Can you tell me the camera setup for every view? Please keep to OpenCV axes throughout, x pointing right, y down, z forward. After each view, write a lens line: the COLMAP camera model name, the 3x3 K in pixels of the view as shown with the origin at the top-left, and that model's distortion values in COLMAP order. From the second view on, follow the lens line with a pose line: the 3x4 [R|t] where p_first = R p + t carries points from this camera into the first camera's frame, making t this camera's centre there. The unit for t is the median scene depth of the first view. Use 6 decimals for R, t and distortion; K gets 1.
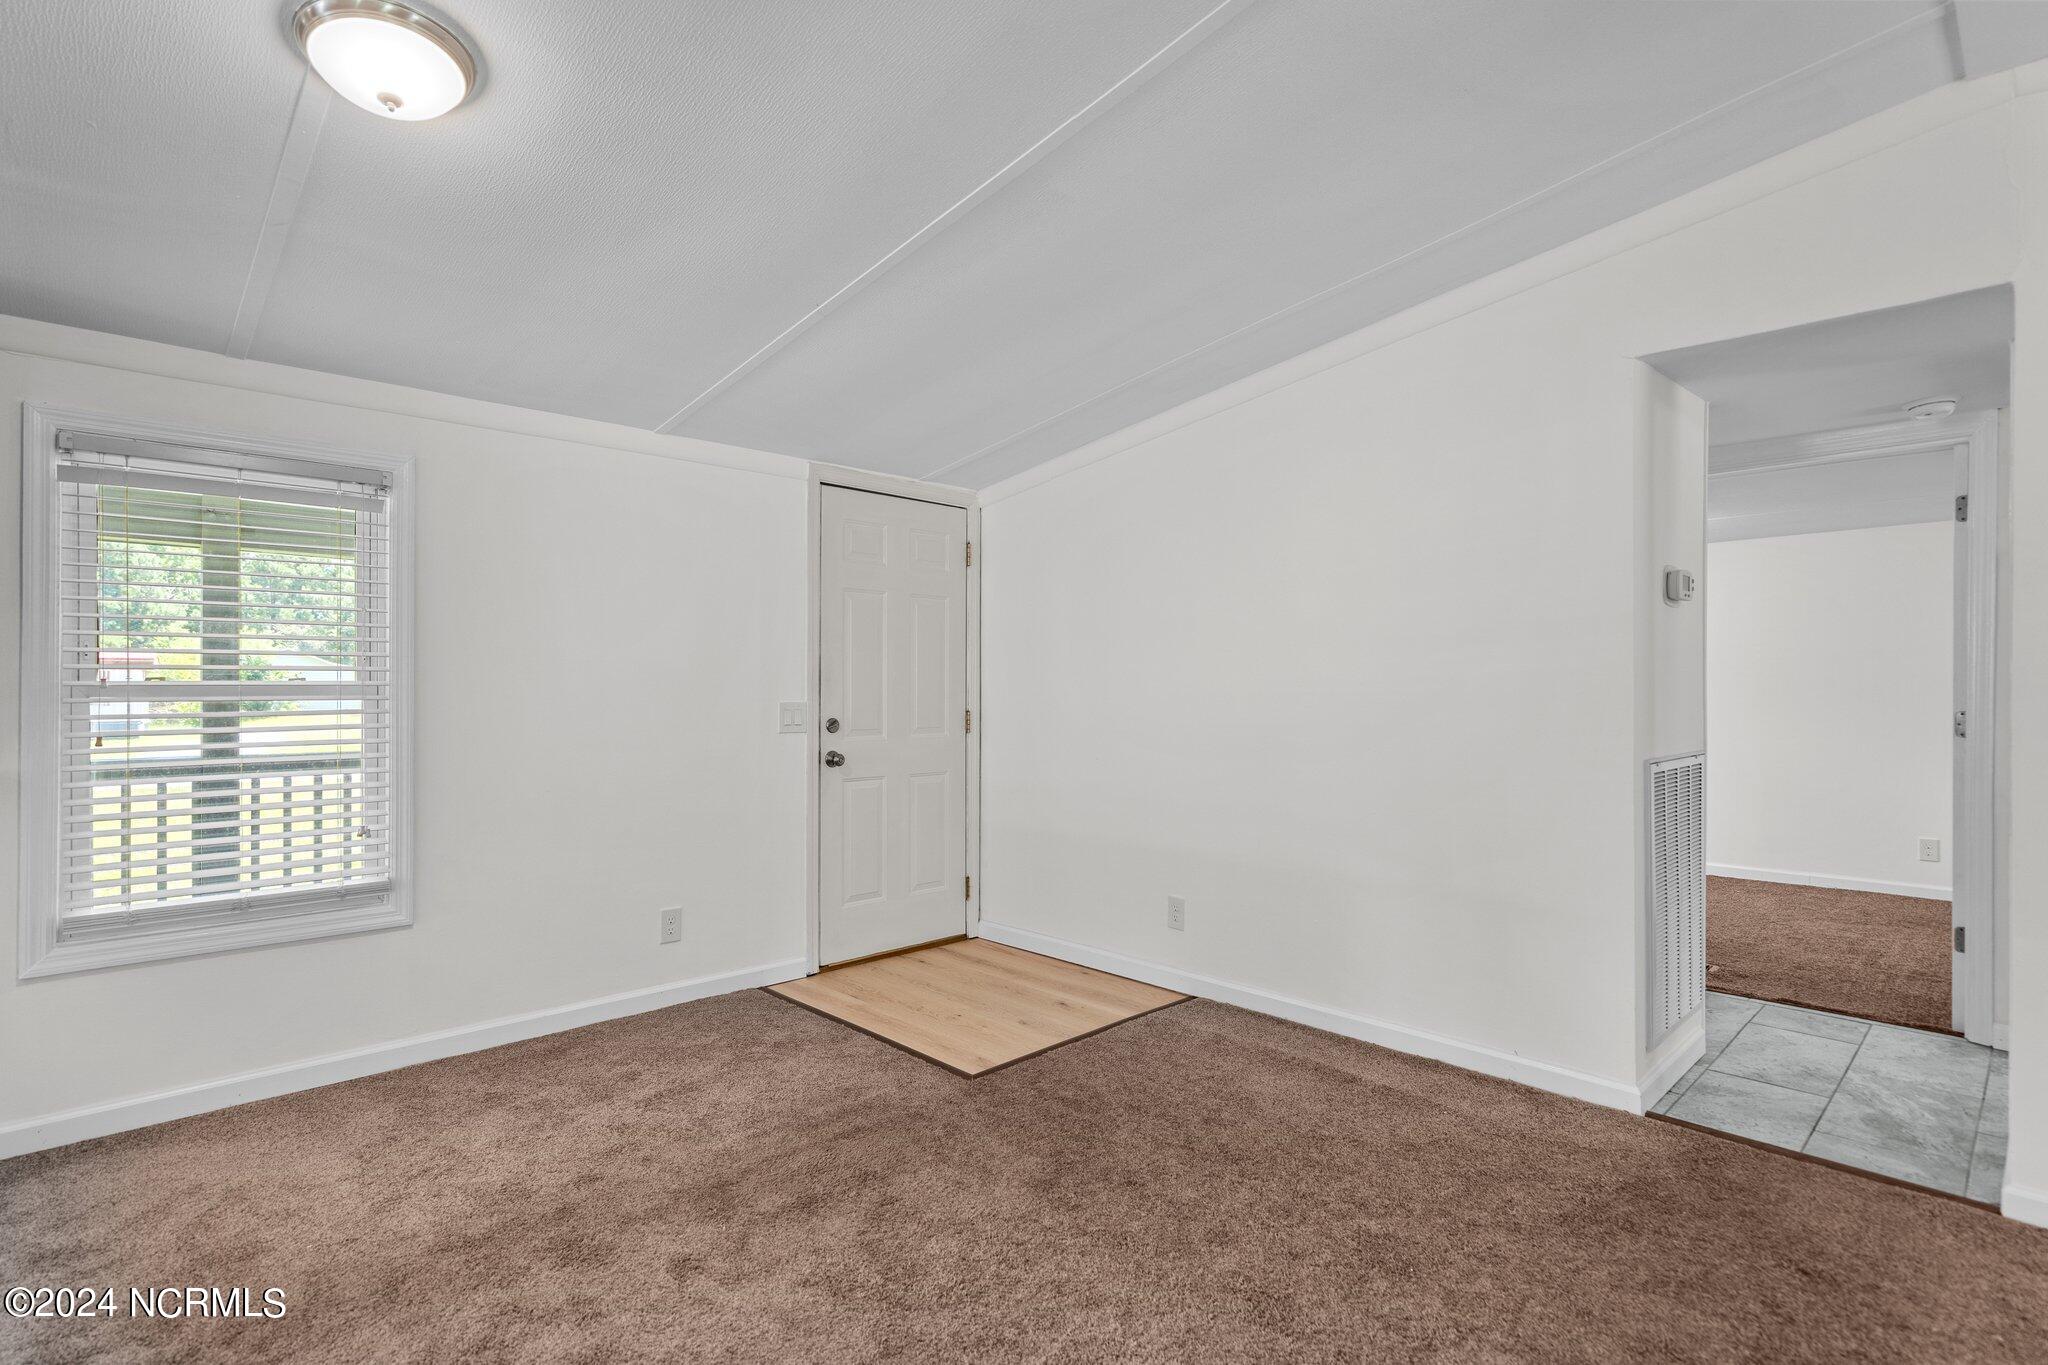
lens RADIAL K [[991.9, 0, 1023.5], [0, 991.9, 689.1], [0, 0, 1]] dist [-0.000175, -0.000549]
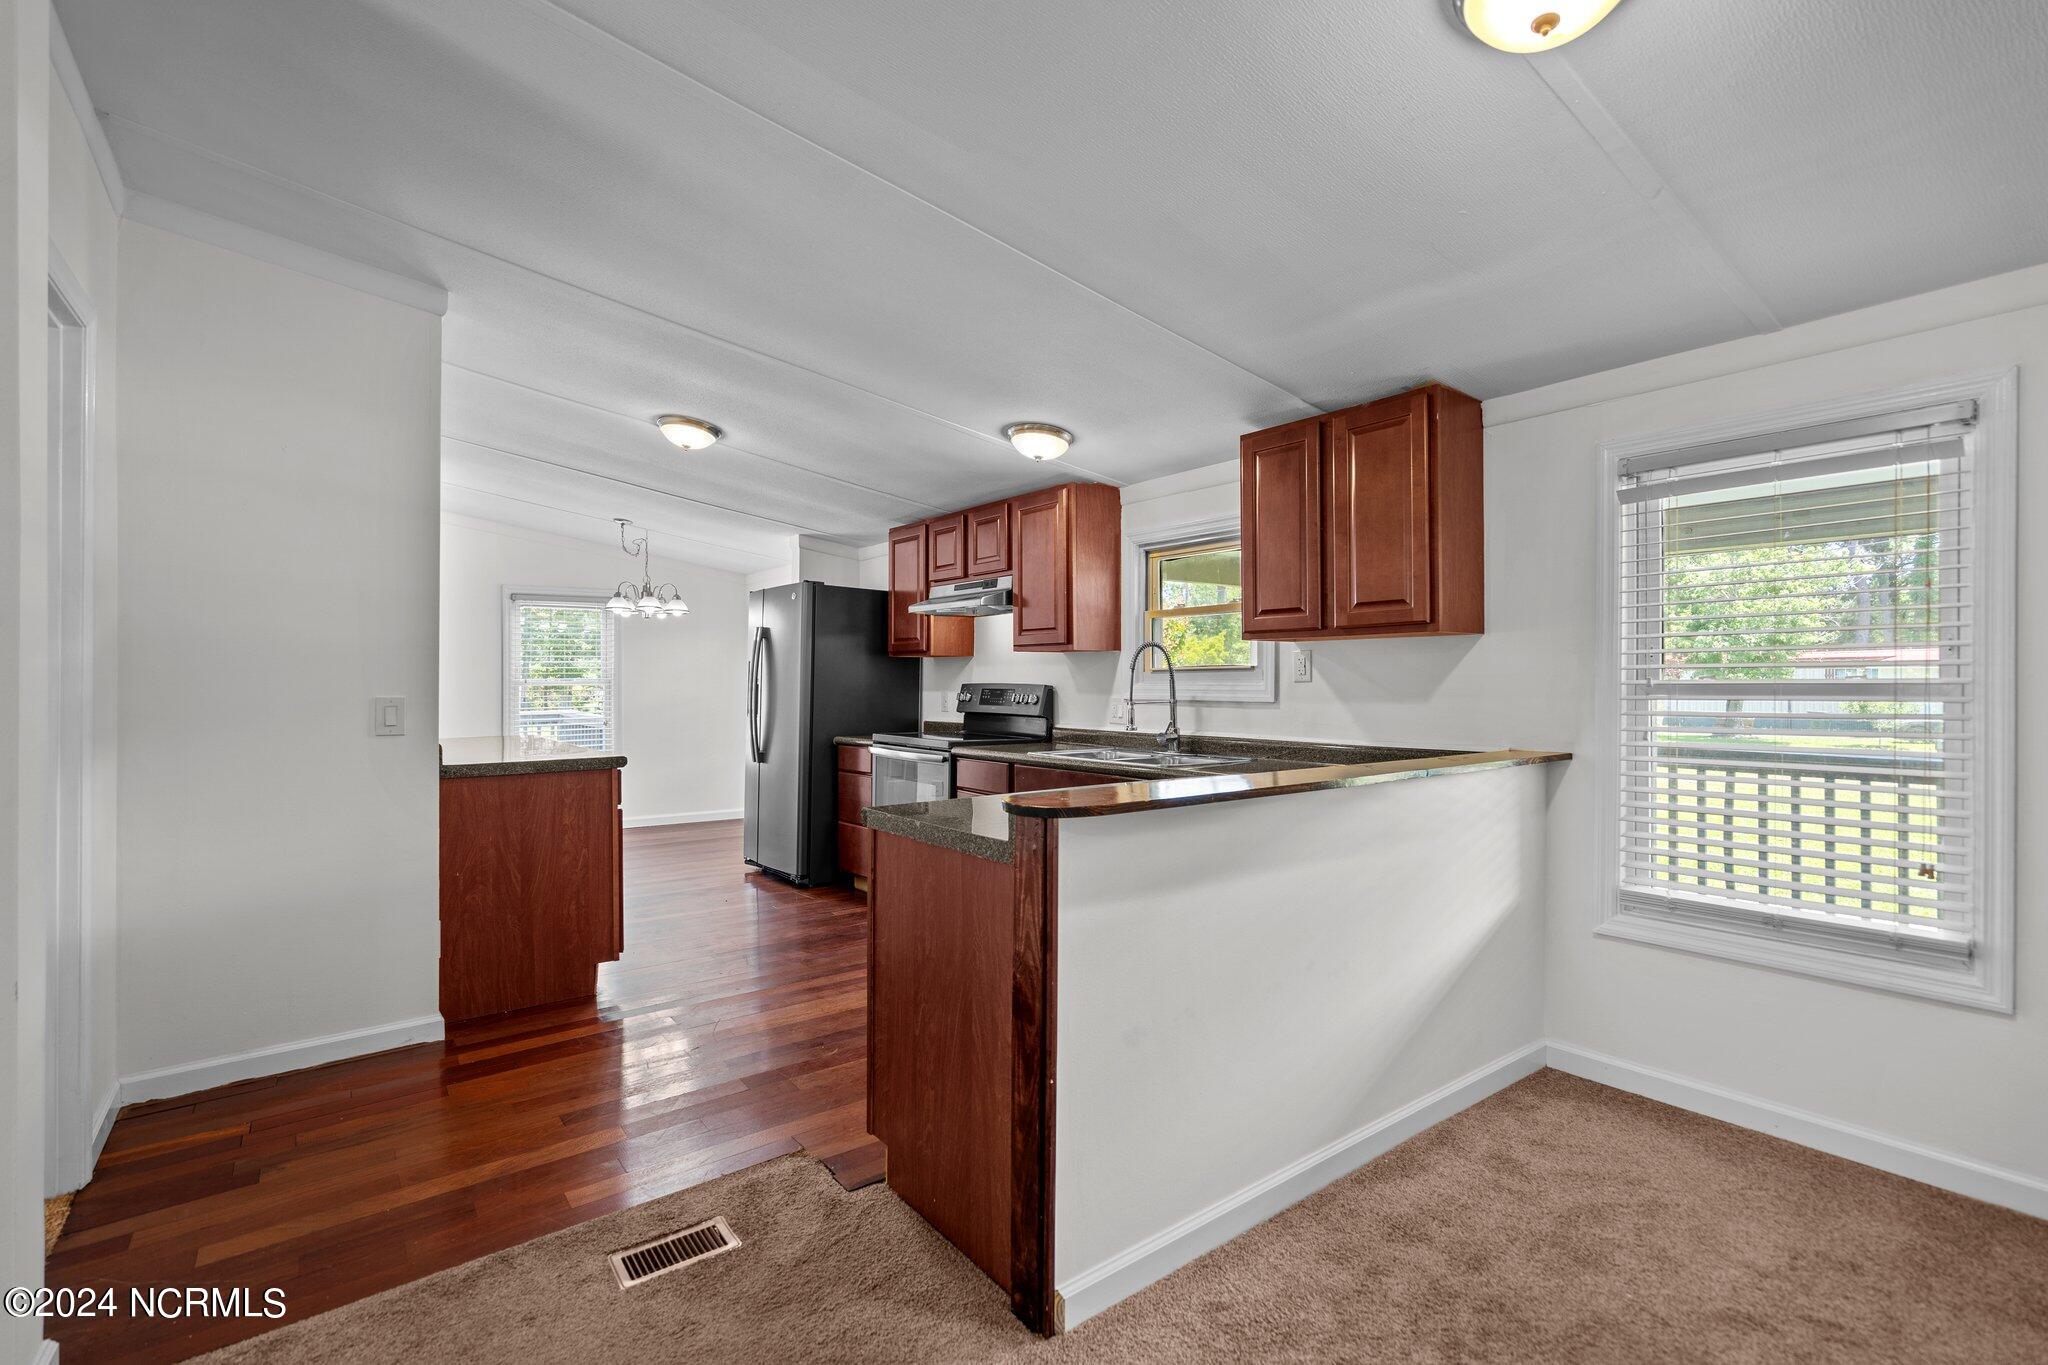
lens RADIAL K [[929.4, 0, 1024.0], [0, 929.4, 682.5], [0, 0, 1]] dist [-0.002742, 0.000123]
pose [[-0.105588, -0.000807, -0.994410, 0.133405], [0.000038, 1.000000, -0.000816, -0.003889], [0.994410, -0.000124, -0.105588, 0.363214]]
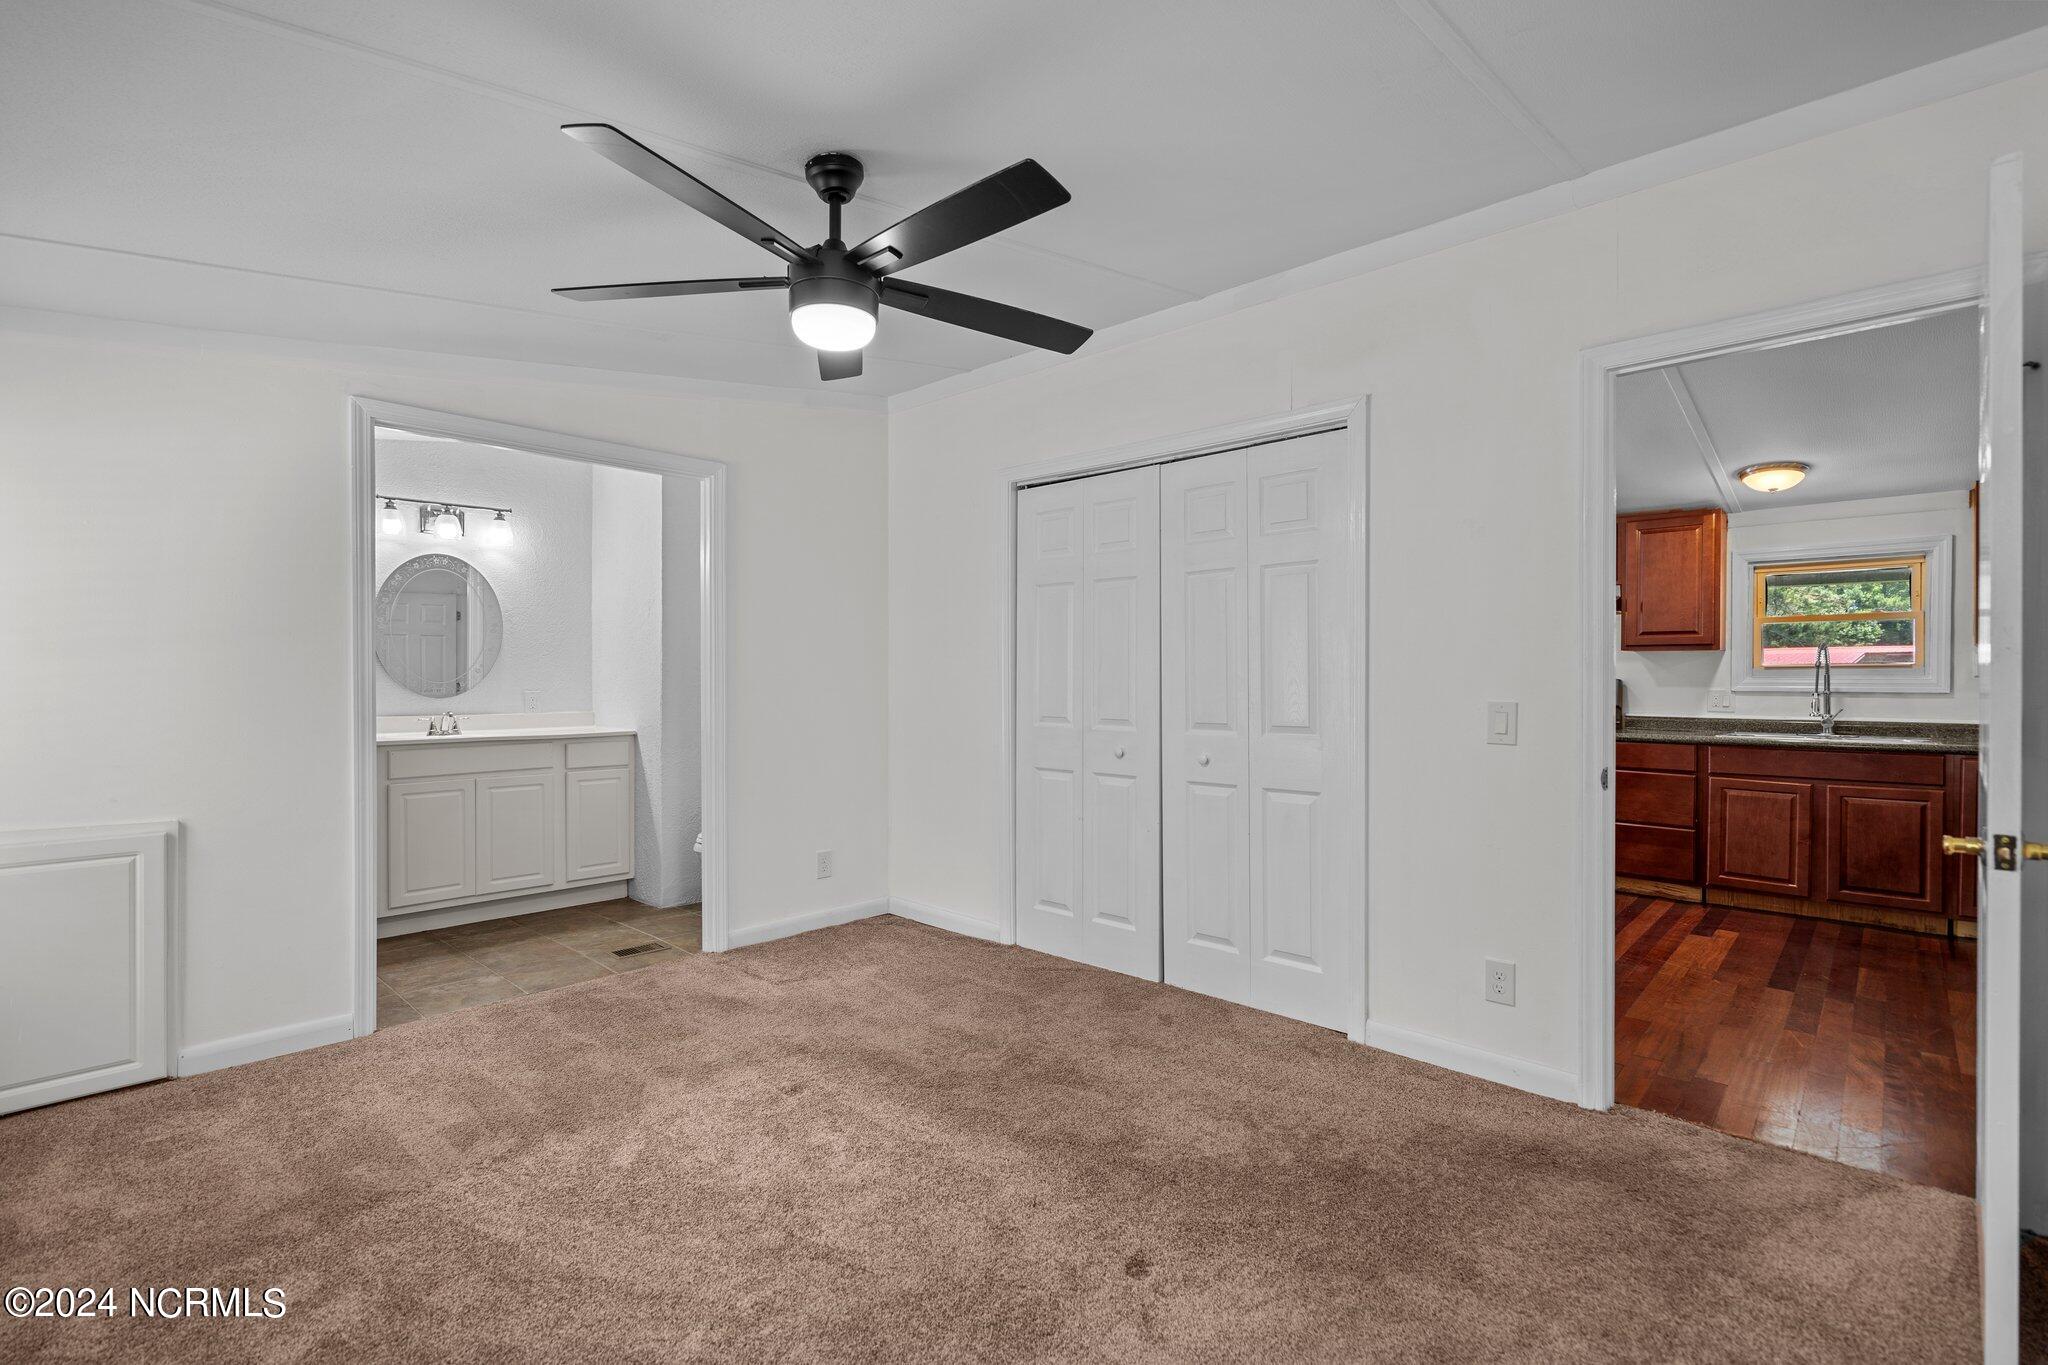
lens RADIAL K [[941.1, 0, 1022.1], [0, 941.1, 689.5], [0, 0, 1]] dist [-0.000763, 0.000174]
pose [[0.058346, 0.006926, -0.998272, 0.338356], [-0.001400, 0.999976, 0.006856, 0.007238], [0.998295, 0.000998, 0.058354, -1.055422]]
